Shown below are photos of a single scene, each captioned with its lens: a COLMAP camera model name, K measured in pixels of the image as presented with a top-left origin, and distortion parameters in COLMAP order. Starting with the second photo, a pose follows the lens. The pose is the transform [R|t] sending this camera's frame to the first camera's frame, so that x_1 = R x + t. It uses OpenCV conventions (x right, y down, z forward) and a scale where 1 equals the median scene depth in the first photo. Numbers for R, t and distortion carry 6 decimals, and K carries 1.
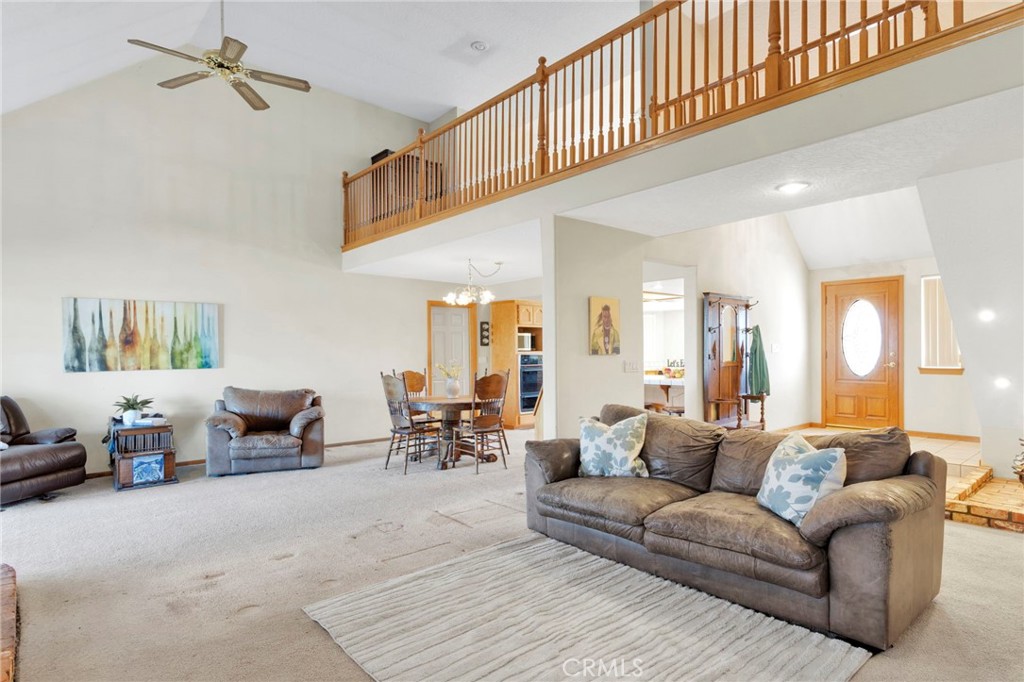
lens RADIAL K [[555.0, 0, 557.1], [0, 555.0, 353.9], [0, 0, 1]] dist [0.001940, 0.000144]
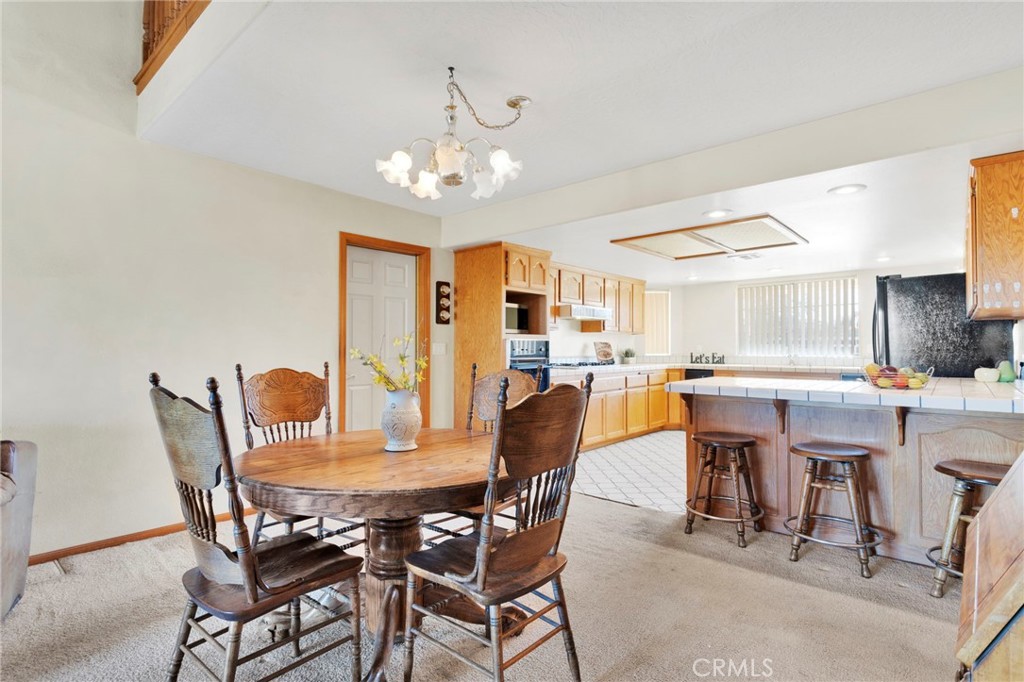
lens RADIAL K [[511.6, 0, 515.4], [0, 511.6, 342.3], [0, 0, 1]] dist [0.001256, 0.000338]
pose [[0.995989, 0.011083, 0.088784, -0.157957], [-0.009611, 0.999809, -0.016989, 0.018879], [-0.088956, 0.016068, 0.995906, 0.725417]]
